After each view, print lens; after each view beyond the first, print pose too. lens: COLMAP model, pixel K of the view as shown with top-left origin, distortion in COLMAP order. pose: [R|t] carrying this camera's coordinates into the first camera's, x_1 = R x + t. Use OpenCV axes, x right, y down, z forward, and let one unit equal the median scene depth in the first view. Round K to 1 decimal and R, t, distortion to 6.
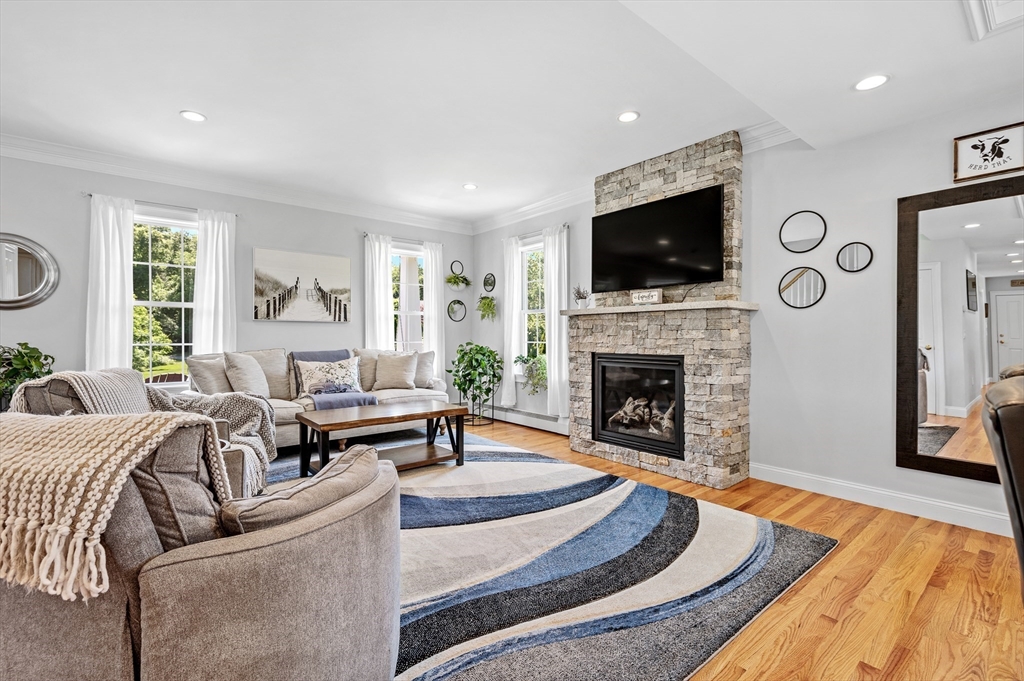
lens RADIAL K [[454.8, 0, 512.0], [0, 454.8, 340.5], [0, 0, 1]] dist [0.000823, 0.000066]
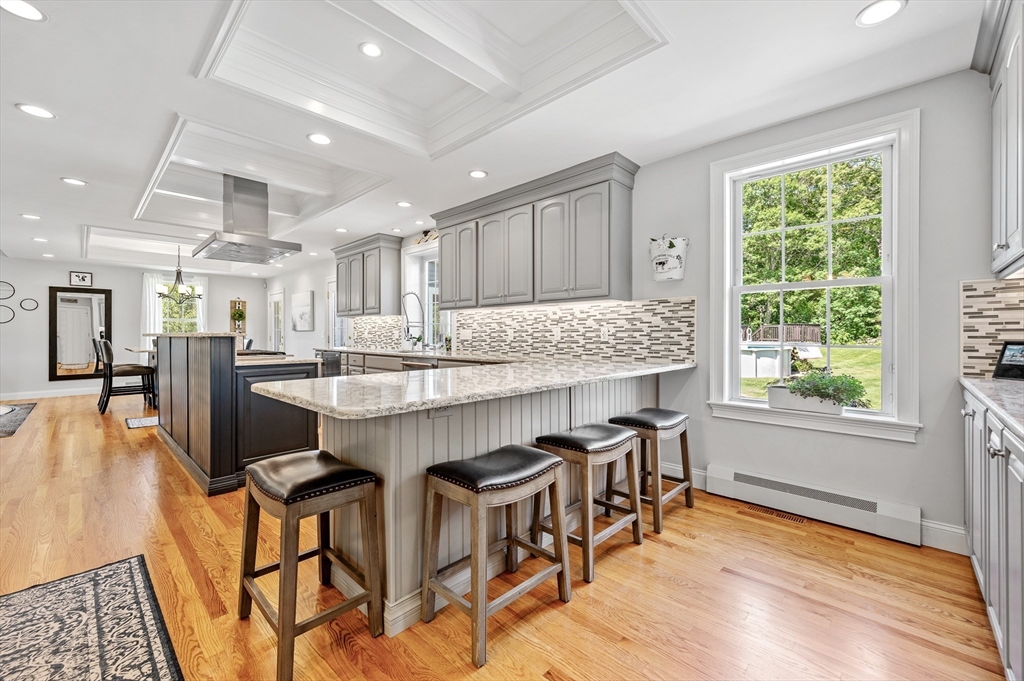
lens RADIAL K [[413.4, 0, 512.9], [0, 413.4, 335.2], [0, 0, 1]] dist [-0.000542, -0.000180]
pose [[-0.115741, -0.000974, 0.993279, -1.367600], [0.007064, 0.999973, 0.001803, 0.005366], [-0.993254, 0.007226, -0.115732, -1.050610]]
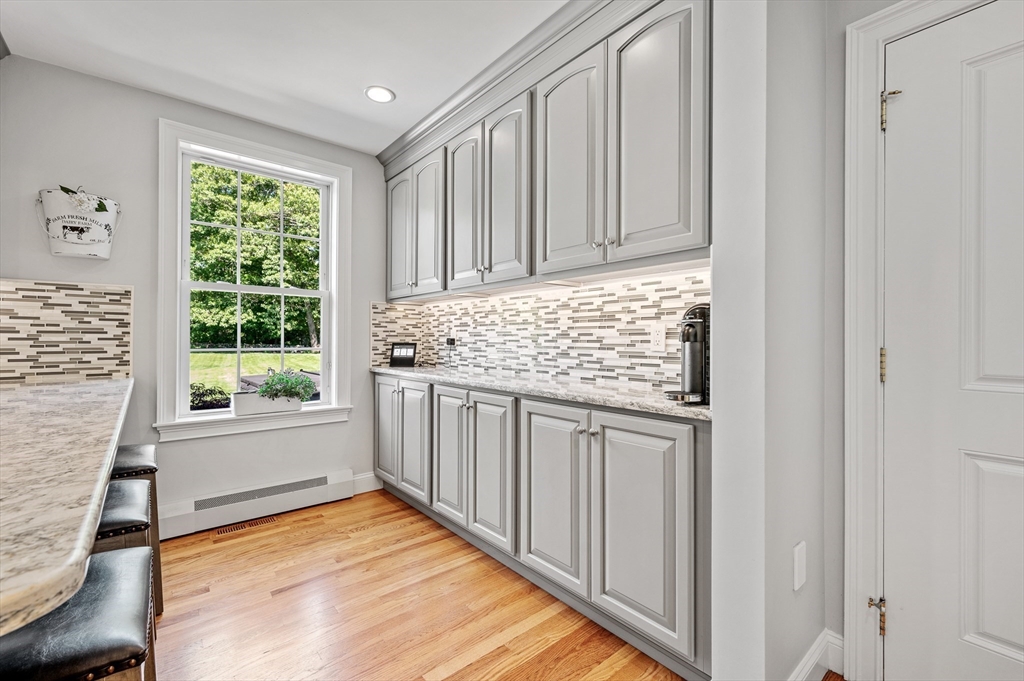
lens RADIAL K [[436.9, 0, 512.0], [0, 436.9, 340.5], [0, 0, 1]] dist [0.000663, -0.000024]
pose [[-0.999950, -0.002550, -0.009666, -1.175140], [-0.002659, 0.999933, 0.011266, 0.003392], [0.009636, 0.011292, -0.999890, -0.885594]]
